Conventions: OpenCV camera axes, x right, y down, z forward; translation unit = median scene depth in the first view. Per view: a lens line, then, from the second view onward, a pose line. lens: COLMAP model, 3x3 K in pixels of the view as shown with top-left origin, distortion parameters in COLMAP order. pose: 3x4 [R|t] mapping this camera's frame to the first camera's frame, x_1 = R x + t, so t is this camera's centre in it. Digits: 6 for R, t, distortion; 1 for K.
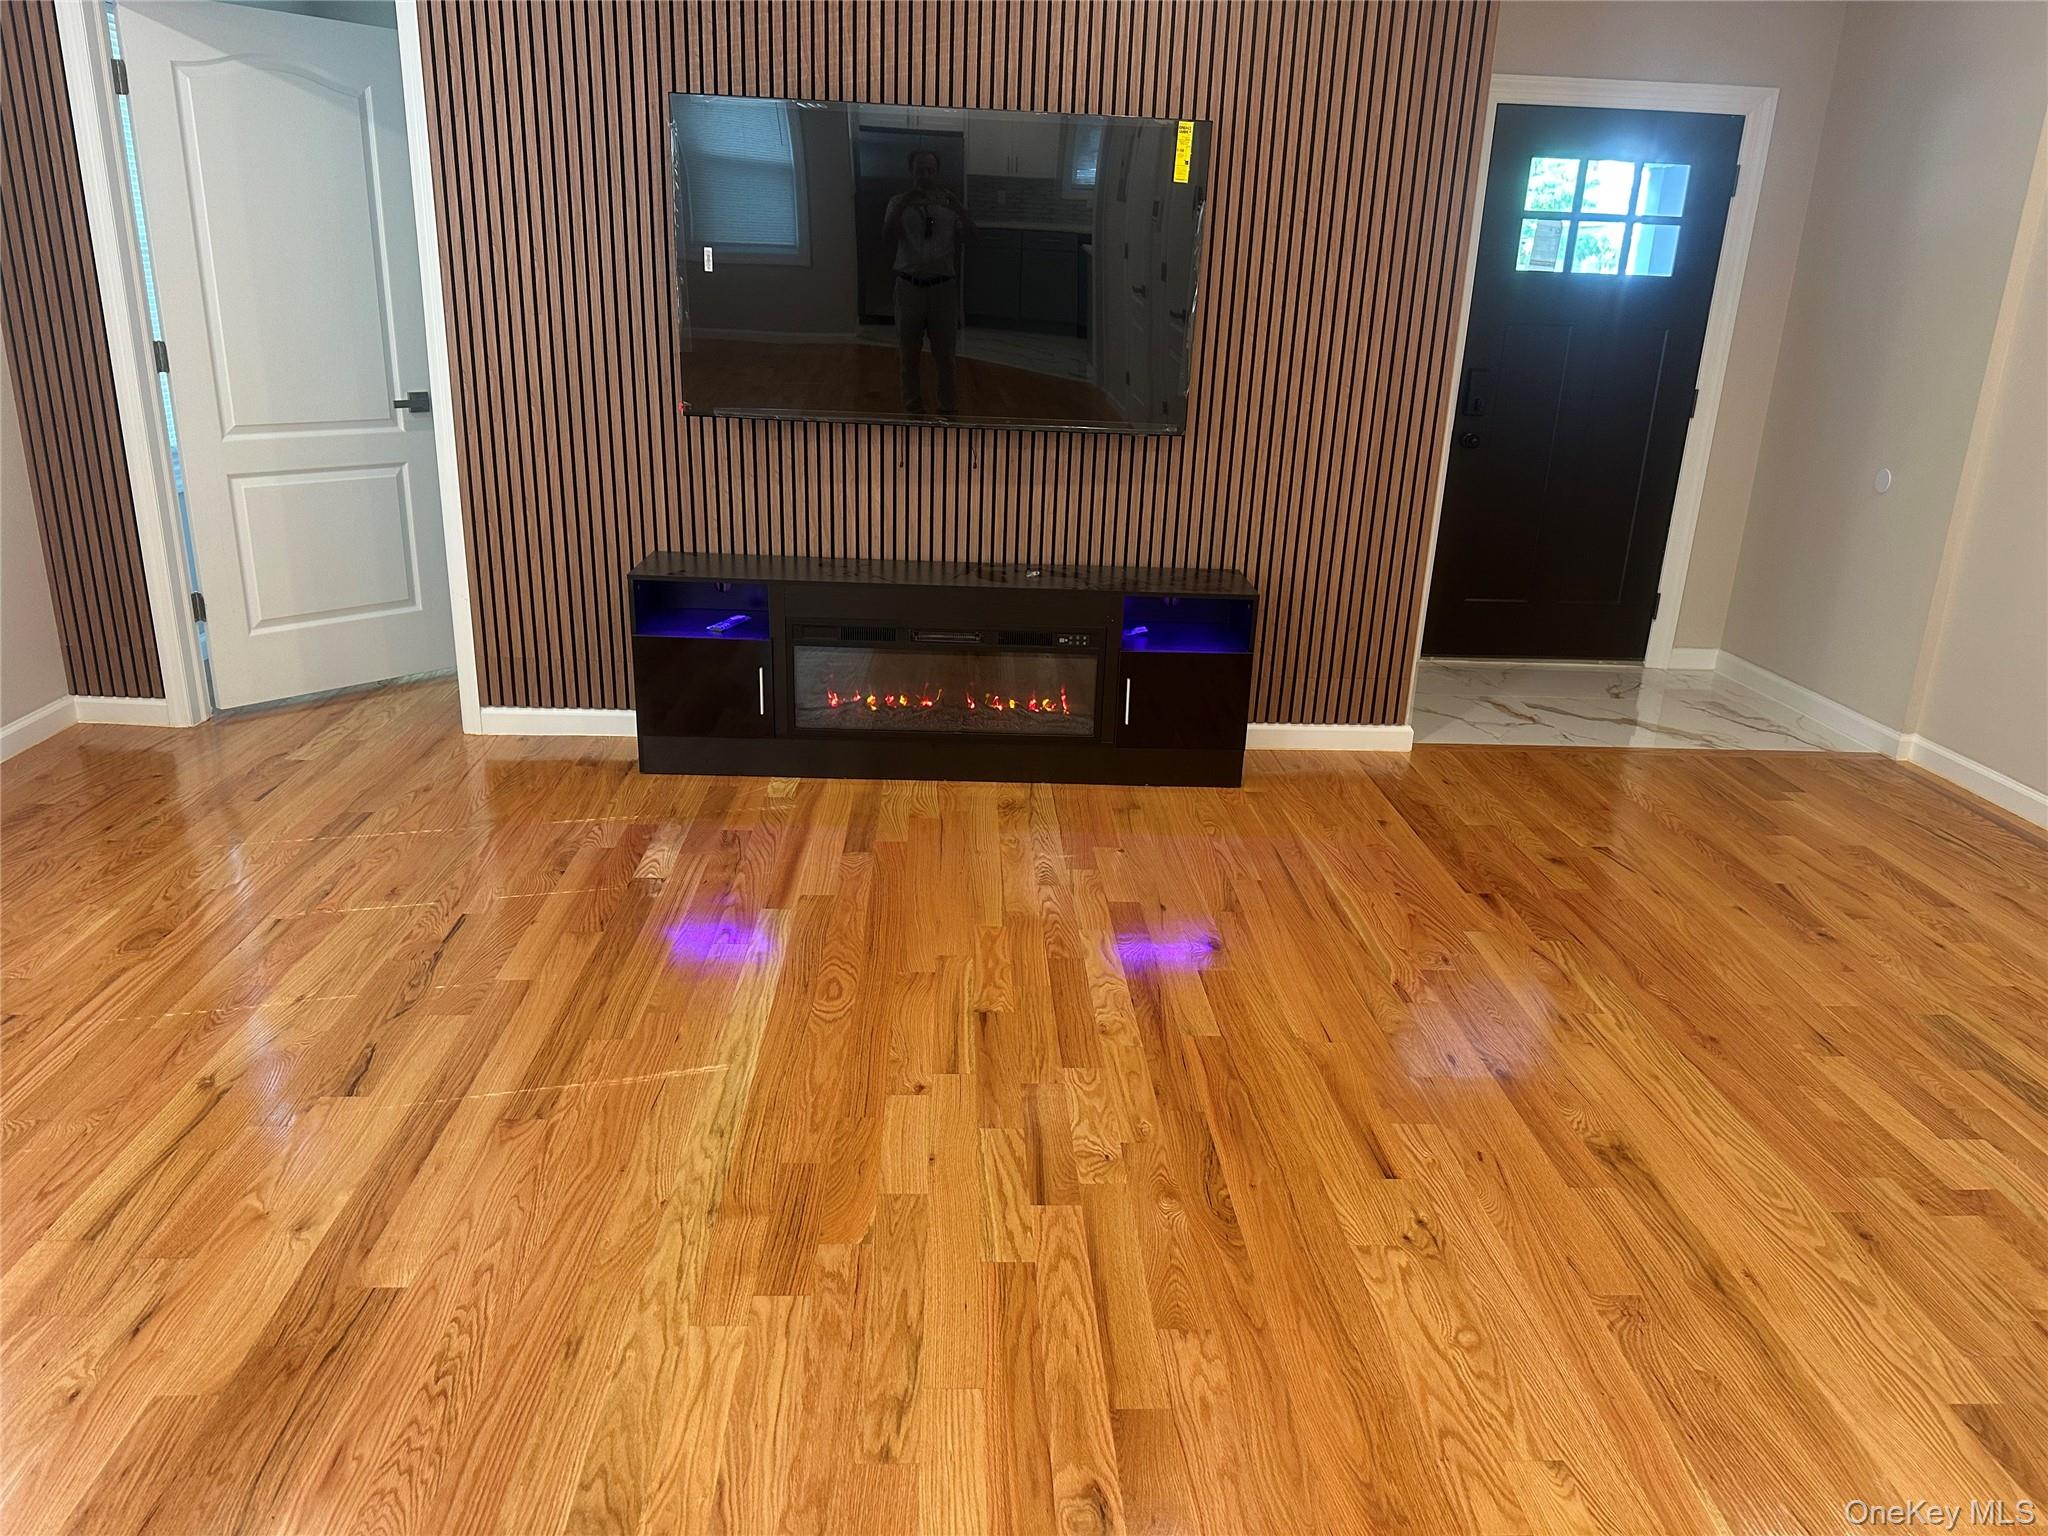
lens RADIAL K [[1434.6, 0, 1024.6], [0, 1434.6, 764.8], [0, 0, 1]] dist [0.007625, -0.001735]
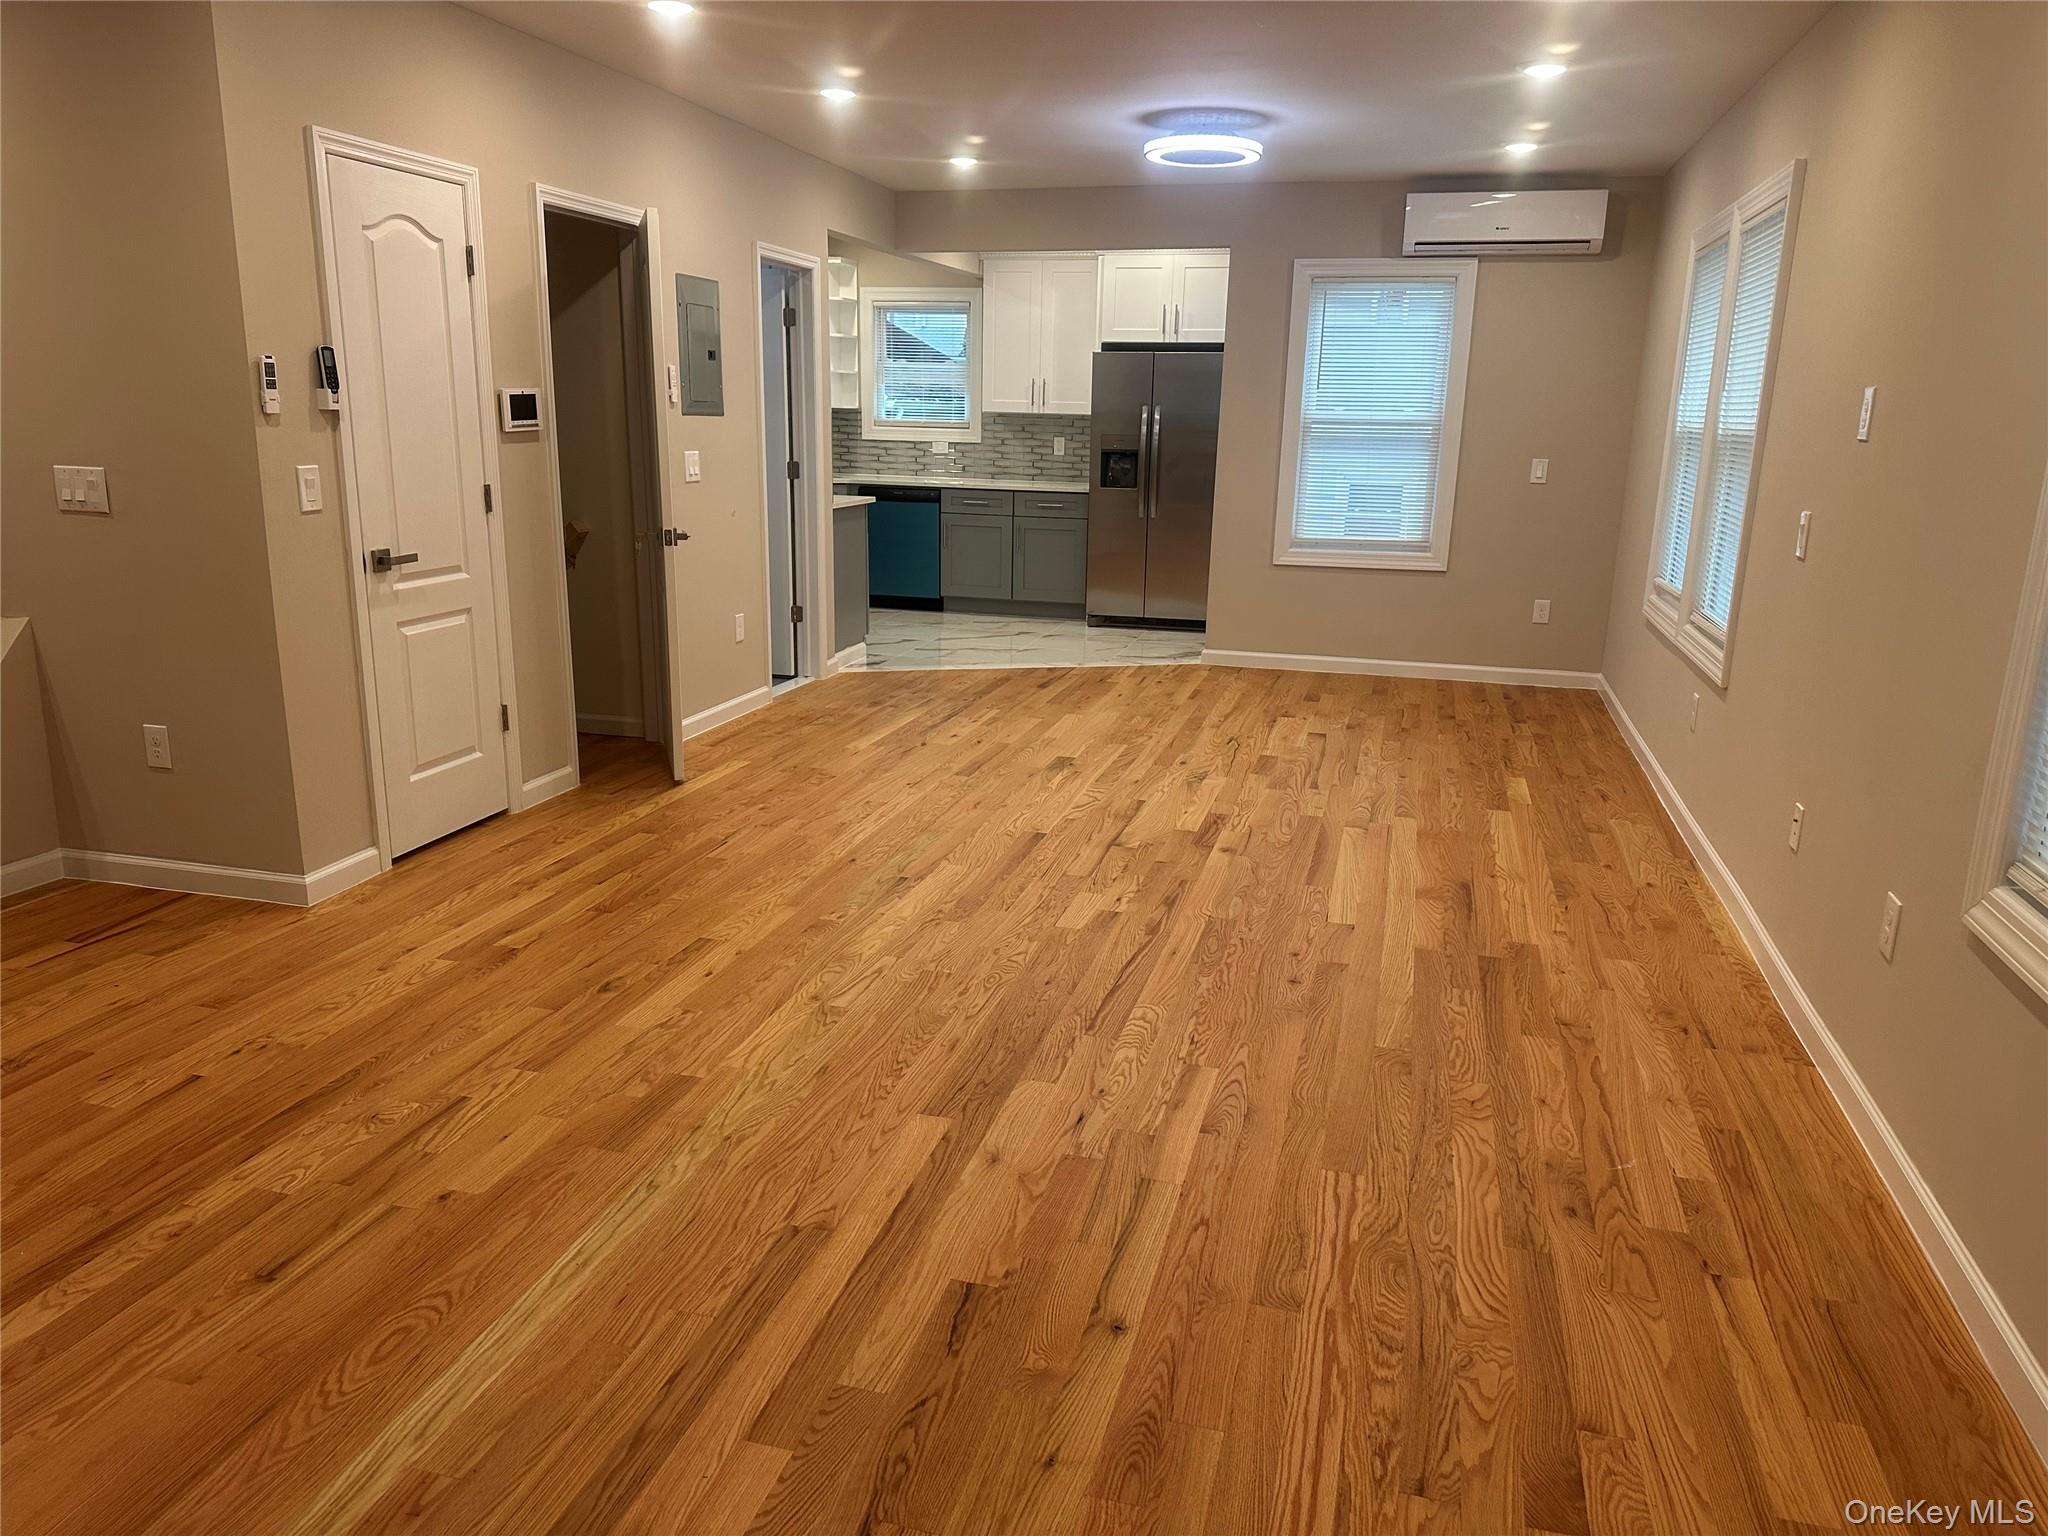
lens RADIAL K [[1434.6, 0, 1030.8], [0, 1434.6, 759.5], [0, 0, 1]] dist [0.007625, -0.001735]
pose [[-0.948018, -0.134735, 0.288286, -0.781919], [0.048148, 0.834777, 0.548479, -0.617665], [-0.314554, 0.533848, -0.784896, 1.645775]]
